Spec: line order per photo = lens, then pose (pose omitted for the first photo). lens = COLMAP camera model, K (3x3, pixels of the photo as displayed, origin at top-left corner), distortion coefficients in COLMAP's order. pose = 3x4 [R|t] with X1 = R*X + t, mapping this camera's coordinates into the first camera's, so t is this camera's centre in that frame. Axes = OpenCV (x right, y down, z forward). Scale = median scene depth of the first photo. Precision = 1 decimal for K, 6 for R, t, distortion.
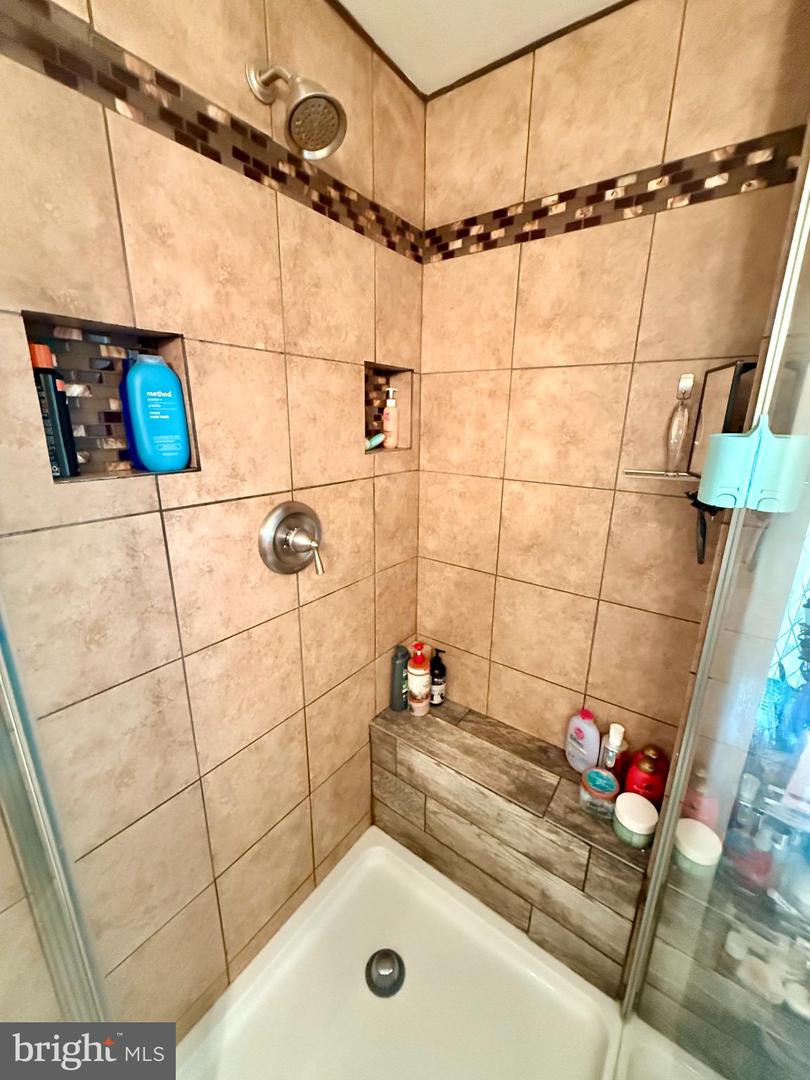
lens RADIAL K [[429.1, 0, 404.7], [0, 429.1, 539.6], [0, 0, 1]] dist [-0.001200, -0.000132]
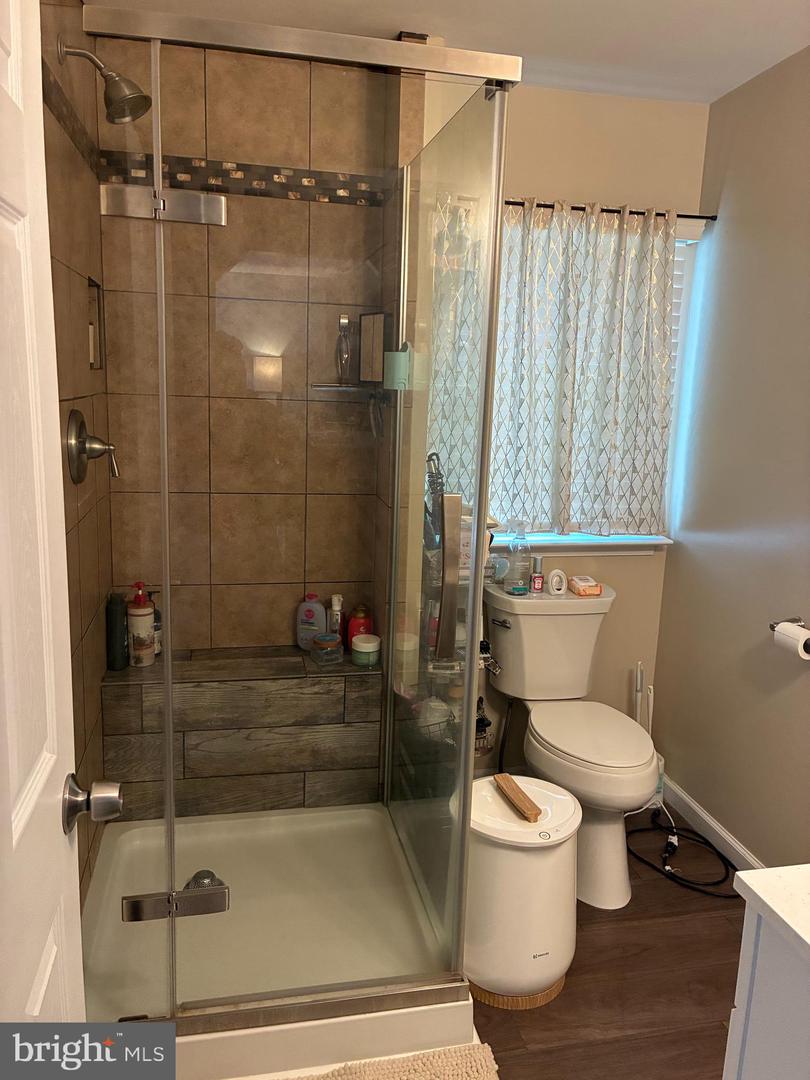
lens RADIAL K [[815.5, 0, 410.7], [0, 815.5, 535.1], [0, 0, 1]] dist [0.049535, -0.063574]
pose [[0.664316, -0.125435, 0.736852, -1.116474], [0.176198, 0.984316, 0.008708, 0.303155], [-0.726387, 0.124047, 0.675998, -0.790596]]
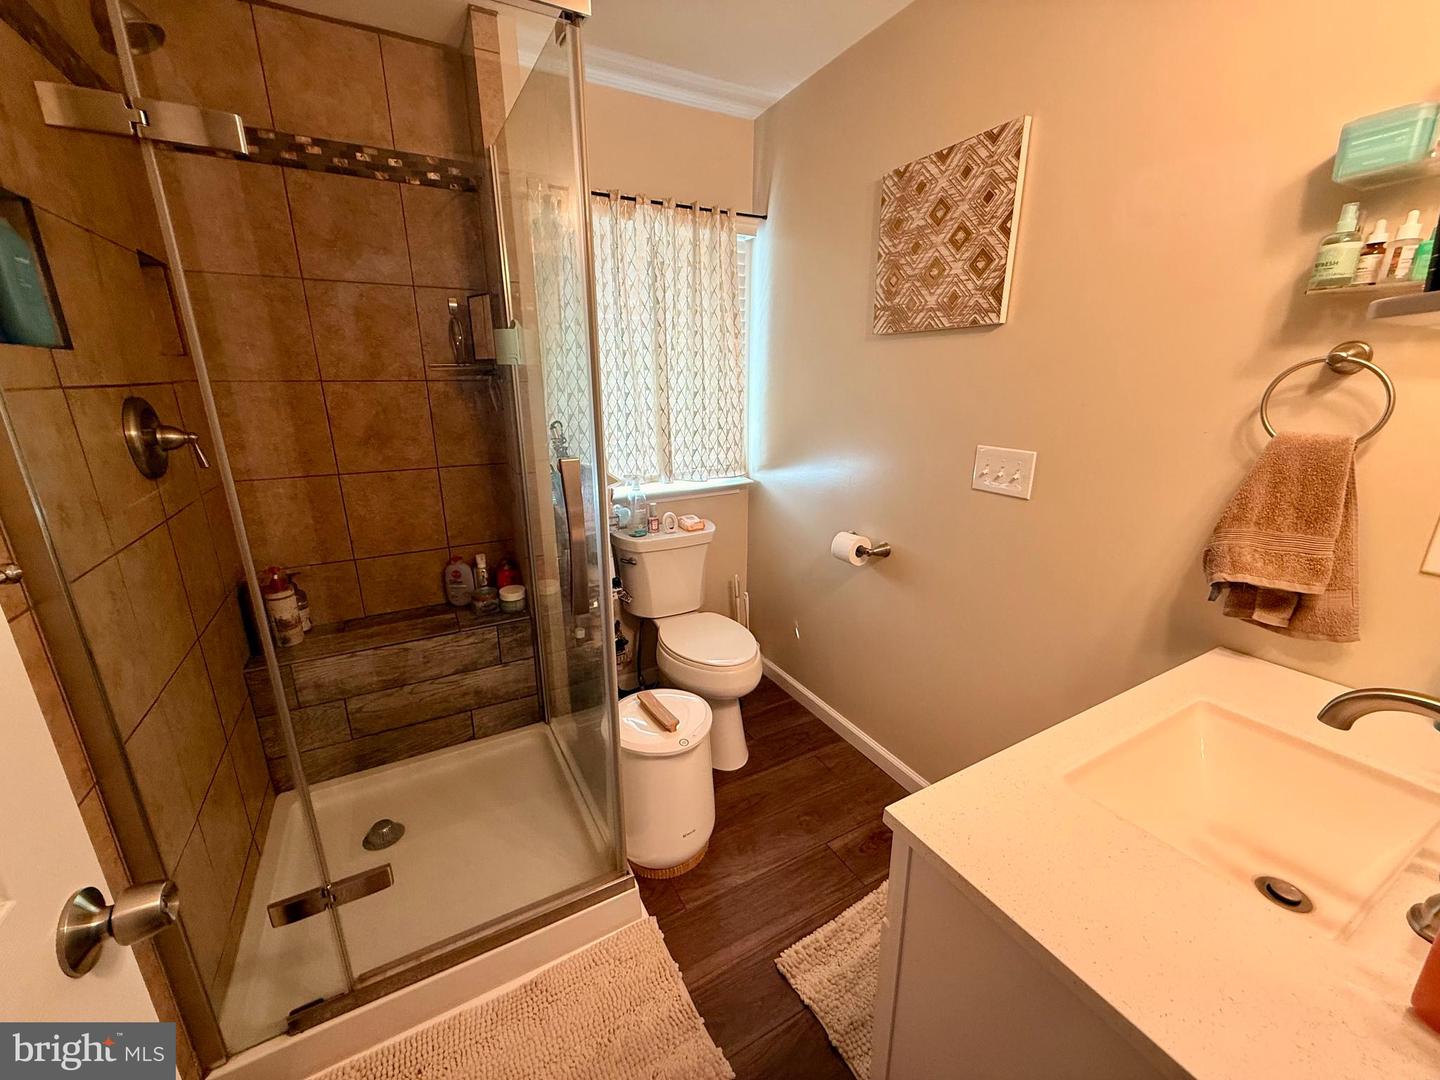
lens RADIAL K [[572.2, 0, 715.5], [0, 572.2, 539.8], [0, 0, 1]] dist [-0.001200, -0.000132]
pose [[0.424747, -0.264934, 0.865679, -0.811206], [0.252003, 0.953028, 0.168021, 0.287895], [-0.869531, 0.146787, 0.471561, -0.568861]]
